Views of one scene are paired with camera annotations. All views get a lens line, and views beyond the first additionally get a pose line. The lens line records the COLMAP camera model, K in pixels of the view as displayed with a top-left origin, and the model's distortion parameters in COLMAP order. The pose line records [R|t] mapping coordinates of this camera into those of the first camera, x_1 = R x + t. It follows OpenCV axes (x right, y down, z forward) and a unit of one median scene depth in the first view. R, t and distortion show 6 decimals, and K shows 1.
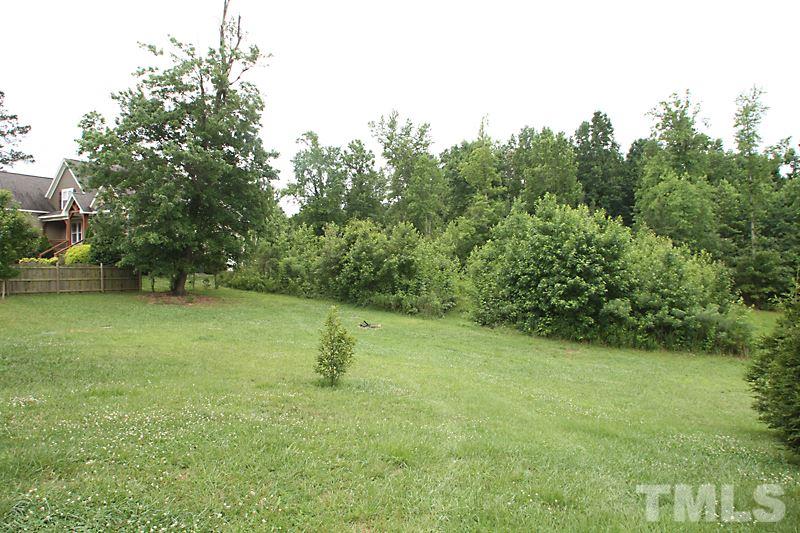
lens RADIAL K [[516.1, 0, 396.0], [0, 516.1, 264.2], [0, 0, 1]] dist [-0.078156, 0.045144]
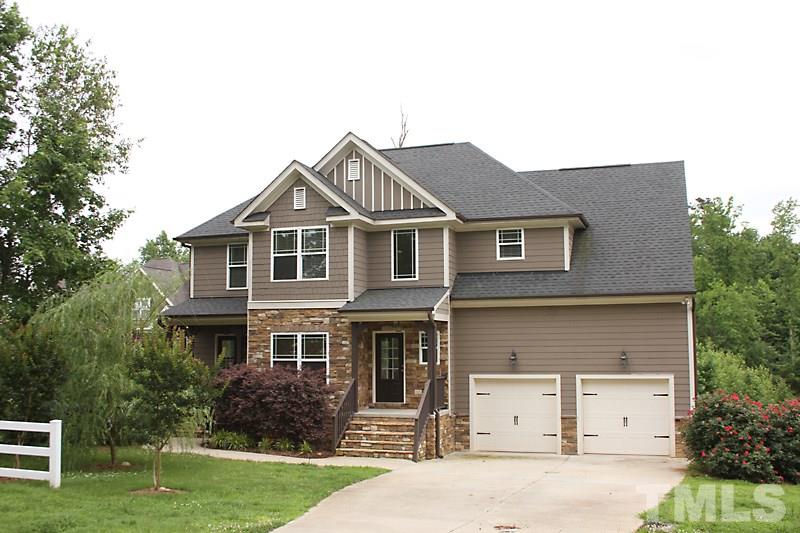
lens RADIAL K [[814.0, 0, 400.8], [0, 814.0, 284.6], [0, 0, 1]] dist [-0.022334, -0.025749]
pose [[0.980471, 0.014133, 0.196155, -0.424005], [0.000296, 0.997308, -0.073332, -0.056062], [-0.196663, 0.071958, 0.977827, -0.496676]]
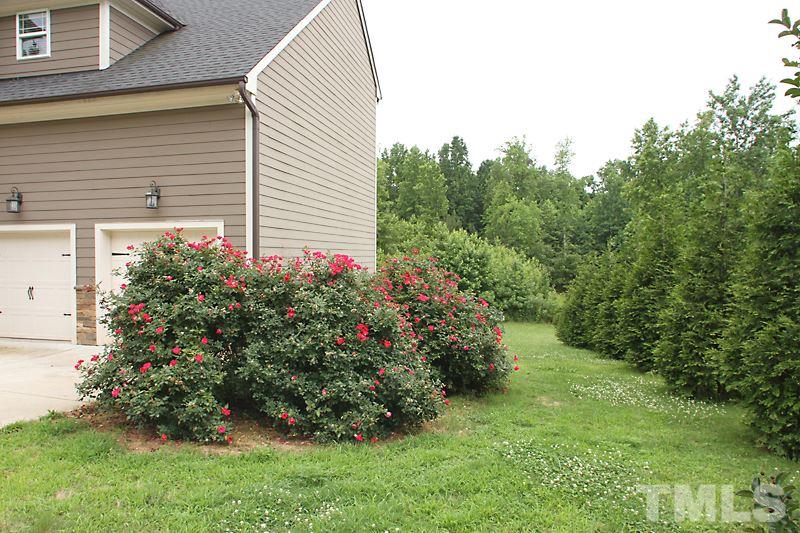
lens RADIAL K [[516.1, 0, 396.0], [0, 516.1, 264.2], [0, 0, 1]] dist [-0.078156, 0.045144]
pose [[0.957731, -0.000950, 0.287663, -0.166798], [-0.005131, 0.999779, 0.020383, -0.026439], [-0.287619, -0.020997, 0.957515, -0.257742]]
